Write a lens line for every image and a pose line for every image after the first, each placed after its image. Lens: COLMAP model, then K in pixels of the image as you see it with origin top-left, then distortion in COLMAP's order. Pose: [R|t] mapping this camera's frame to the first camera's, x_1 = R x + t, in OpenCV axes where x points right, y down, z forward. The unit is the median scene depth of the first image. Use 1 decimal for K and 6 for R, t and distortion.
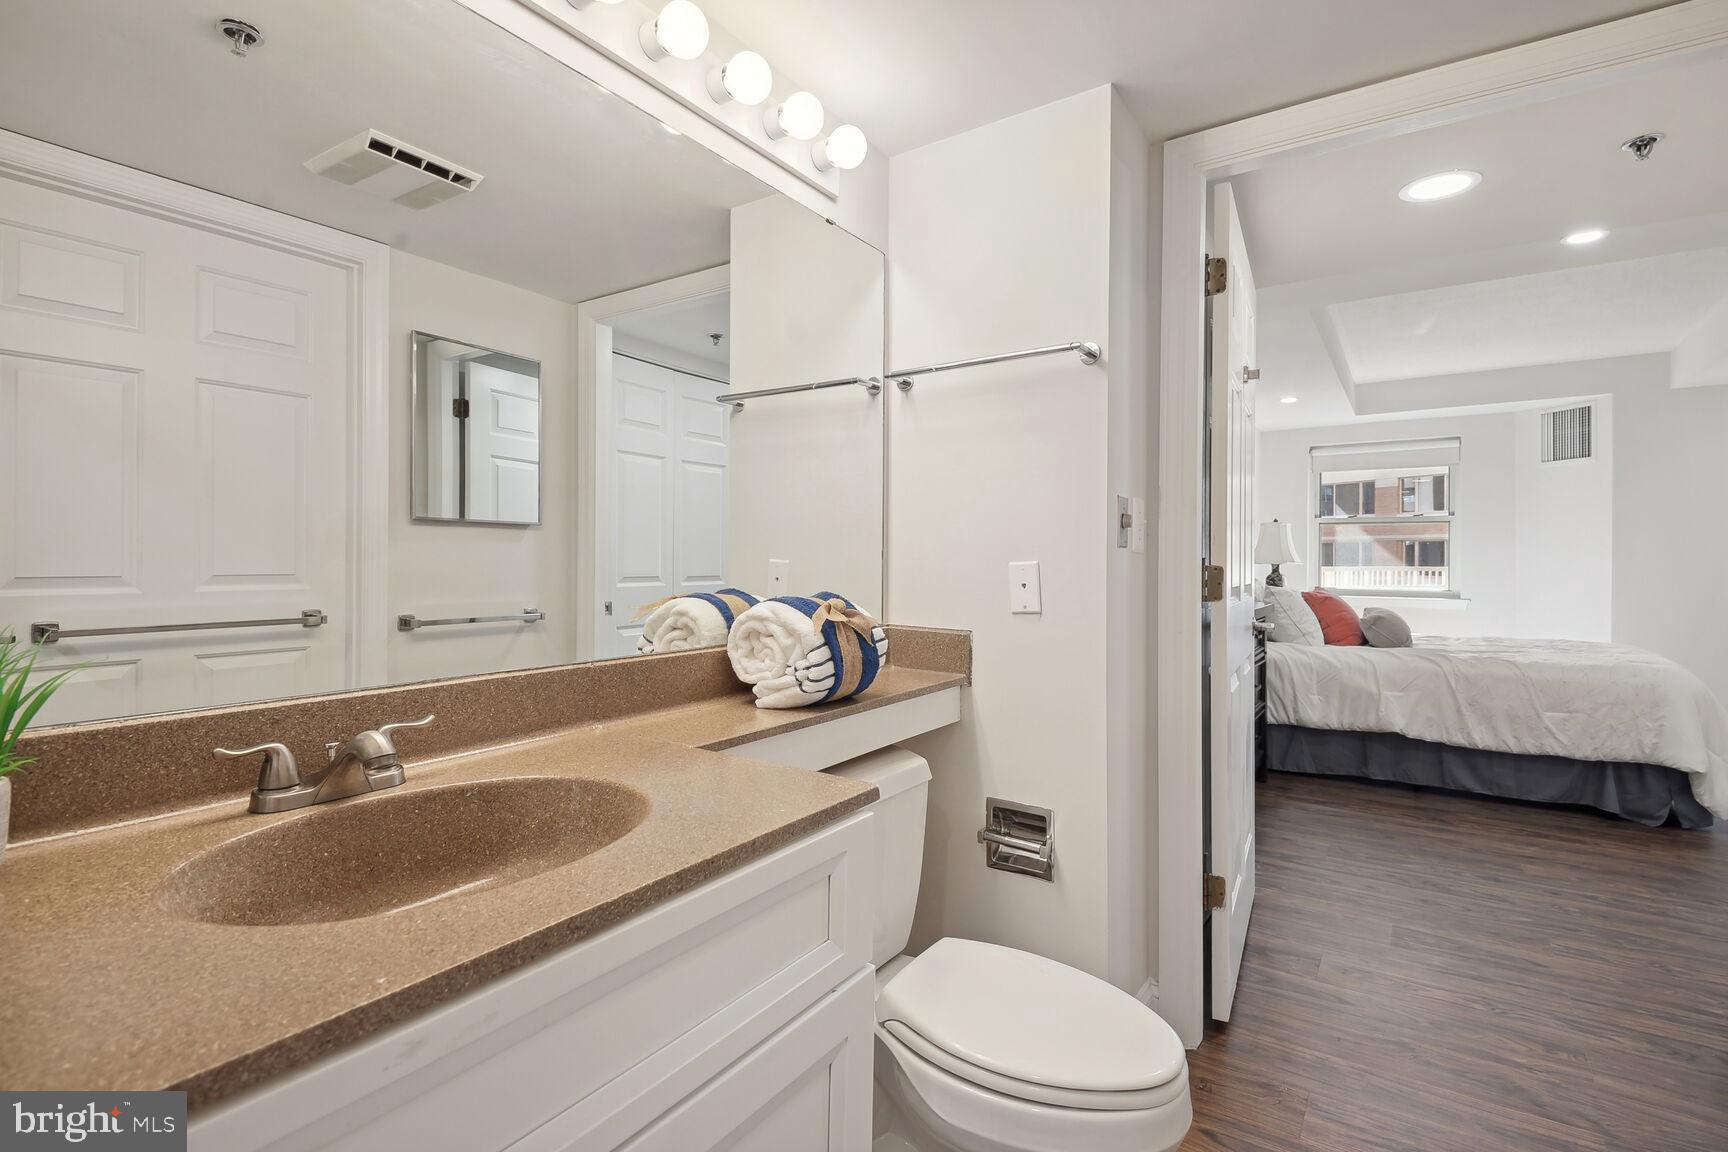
lens RADIAL K [[791.4, 0, 863.3], [0, 791.4, 573.2], [0, 0, 1]] dist [0.001895, -0.000276]
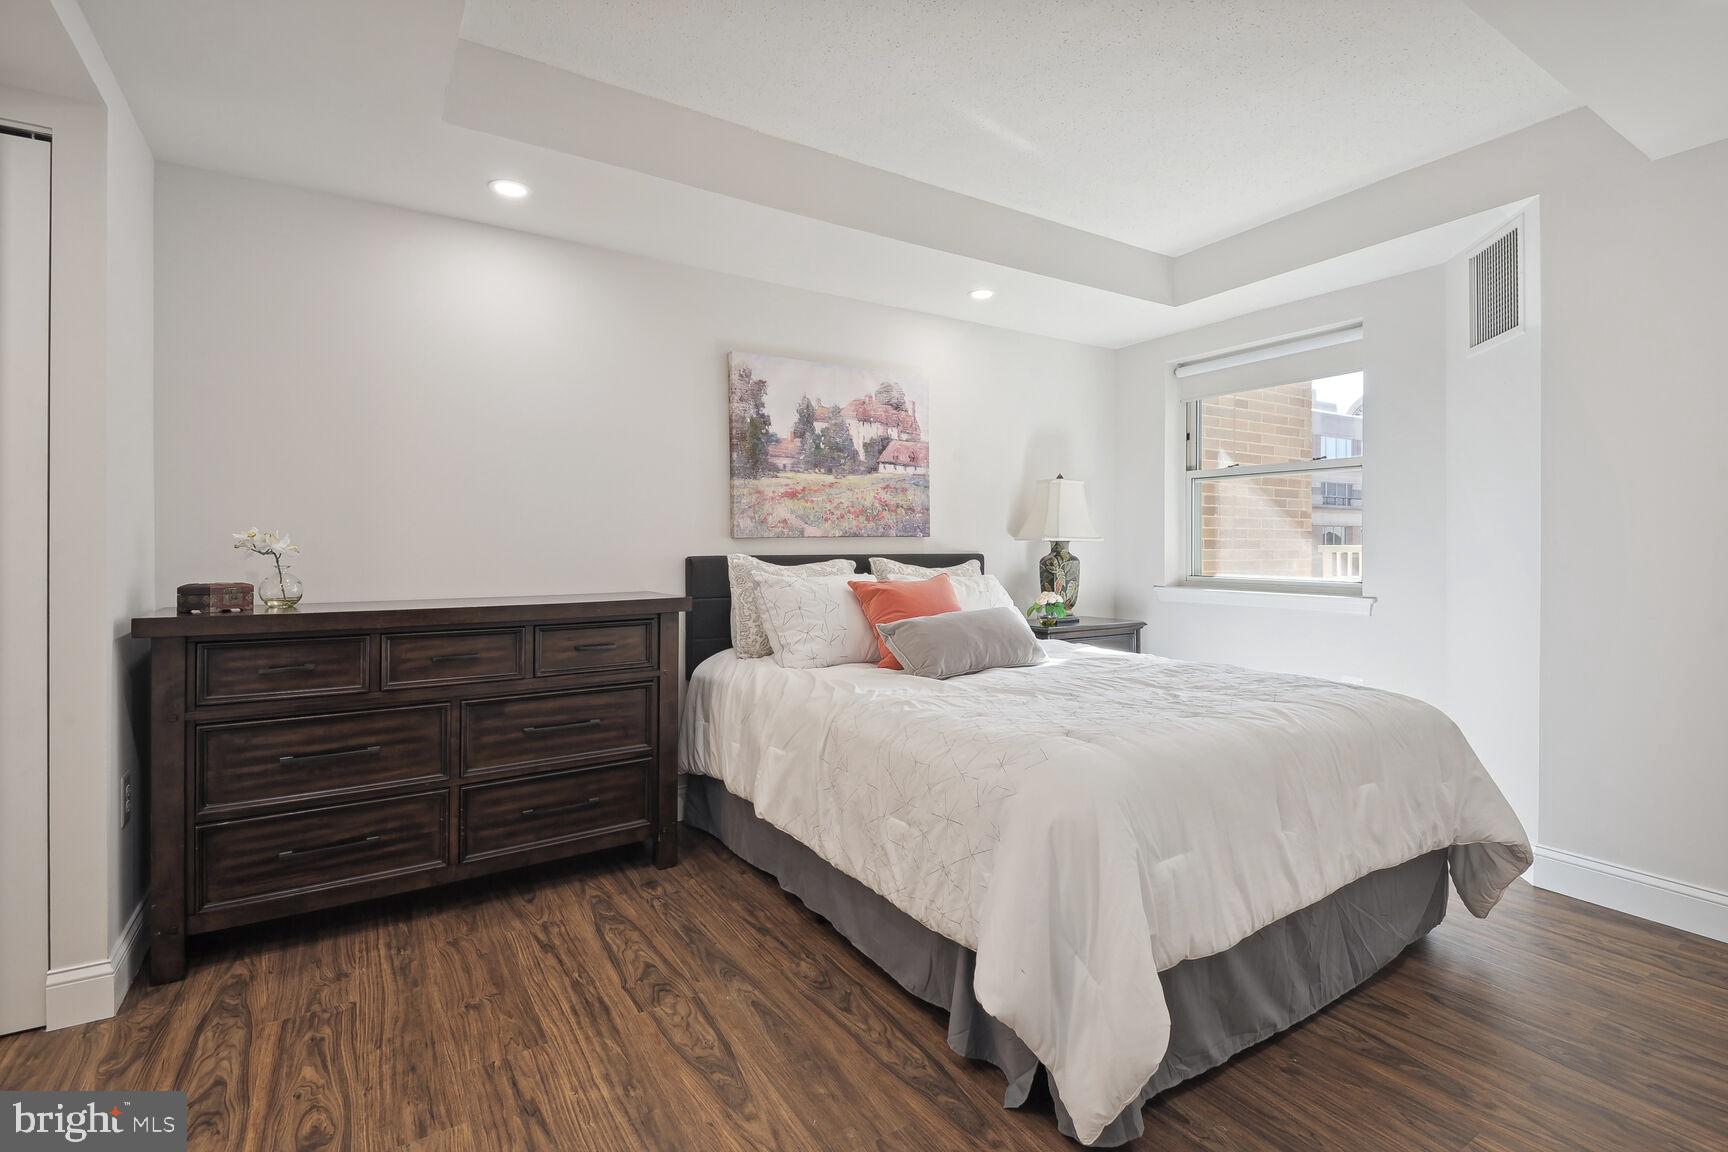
lens RADIAL K [[791.4, 0, 852.3], [0, 791.4, 546.9], [0, 0, 1]] dist [0.001895, -0.000276]
pose [[0.915352, -0.002736, -0.402645, 0.898369], [0.000936, 0.999989, -0.004668, -0.004427], [0.402653, 0.003896, 0.915344, 0.441119]]
